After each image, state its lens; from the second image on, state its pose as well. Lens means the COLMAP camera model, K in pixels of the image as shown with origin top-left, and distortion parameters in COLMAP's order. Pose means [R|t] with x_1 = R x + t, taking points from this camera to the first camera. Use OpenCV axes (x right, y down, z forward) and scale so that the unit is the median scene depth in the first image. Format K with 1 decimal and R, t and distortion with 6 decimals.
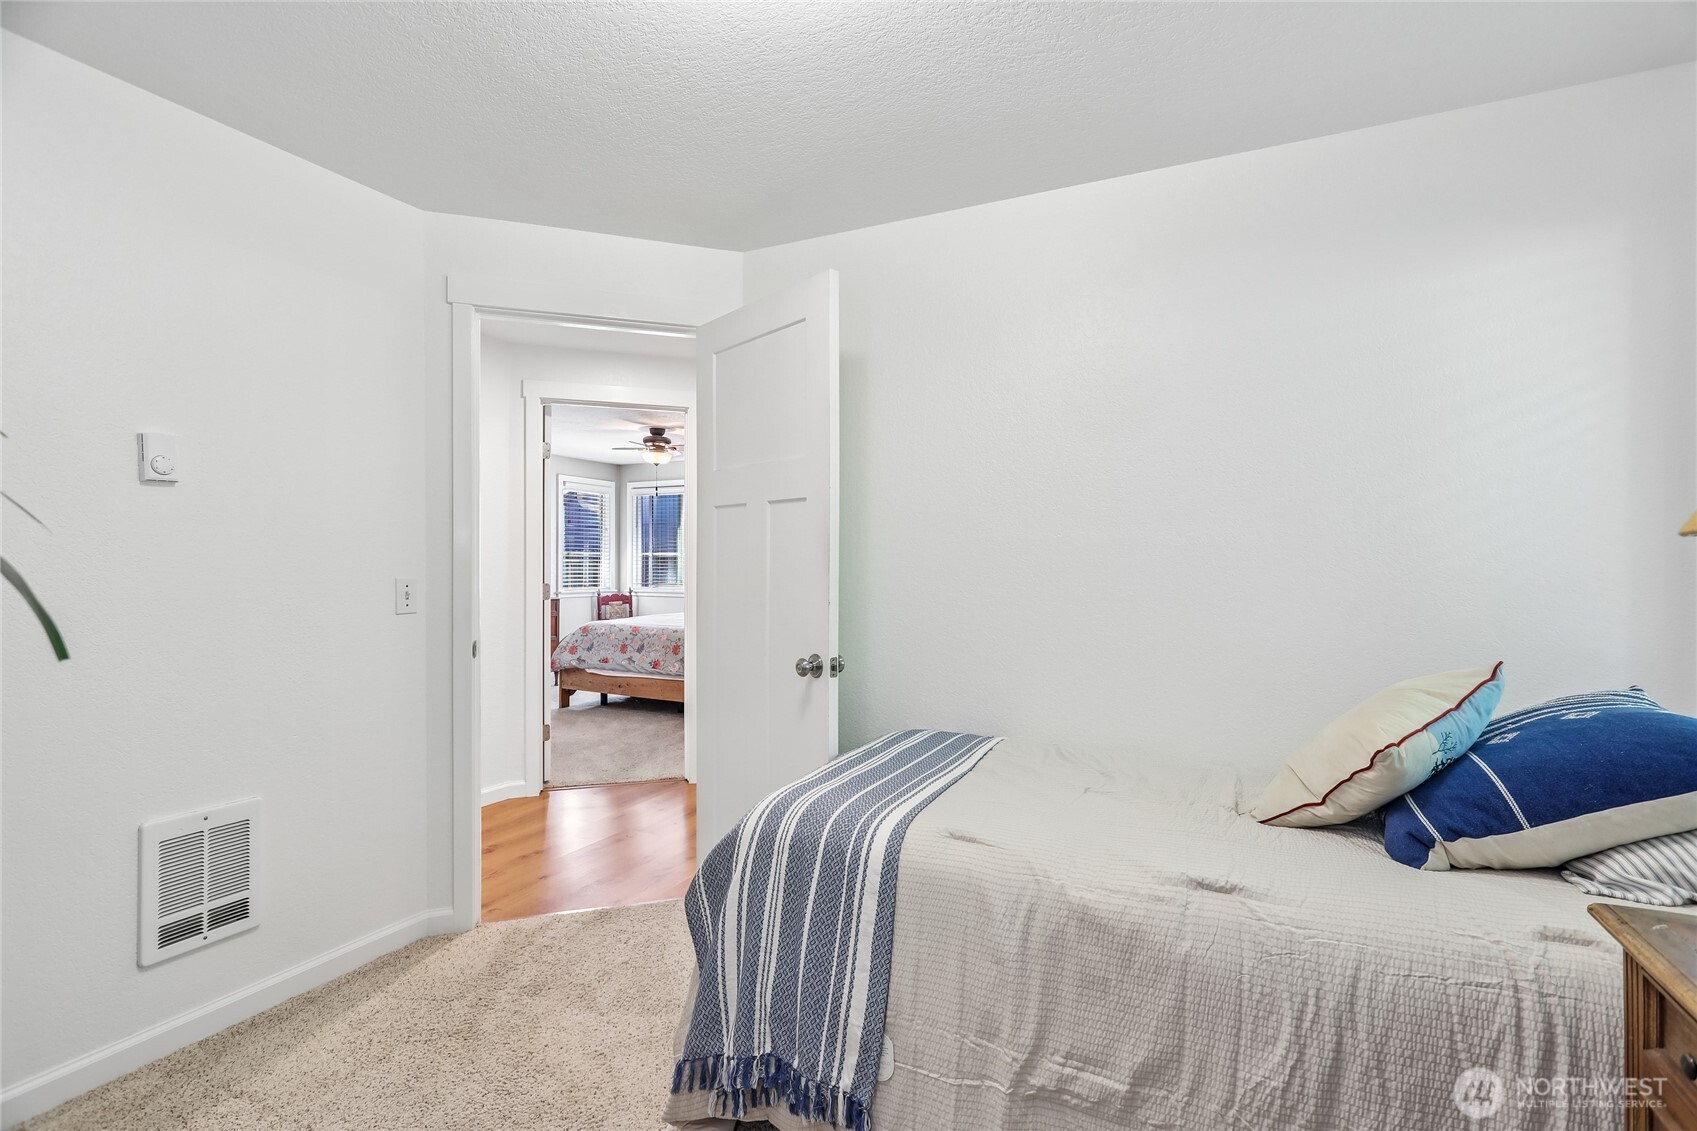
lens RADIAL K [[795.1, 0, 851.8], [0, 795.1, 558.2], [0, 0, 1]] dist [-0.007038, 0.003885]
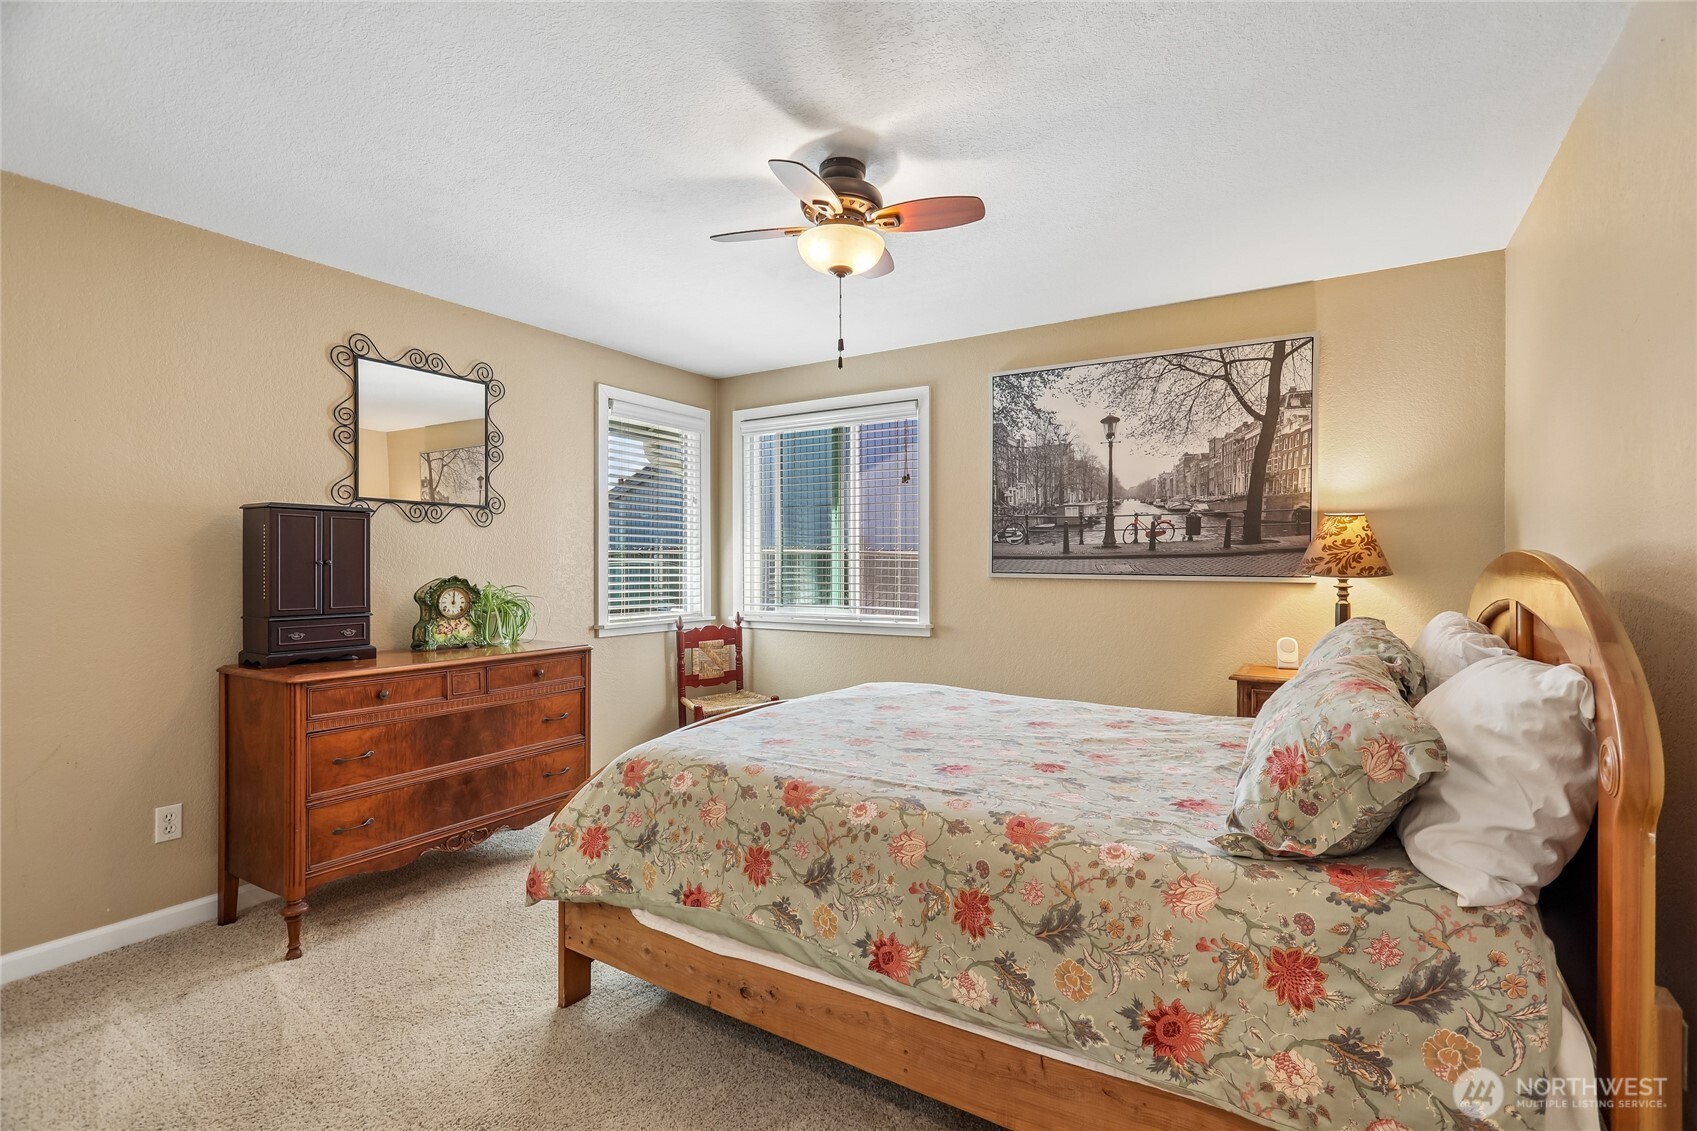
lens RADIAL K [[795.1, 0, 846.5], [0, 795.1, 569.6], [0, 0, 1]] dist [-0.007038, 0.003885]
pose [[0.994239, -0.000506, -0.107184, -0.207848], [0.001454, 0.999960, 0.008769, 0.005328], [0.107176, -0.008874, 0.994201, 0.667100]]
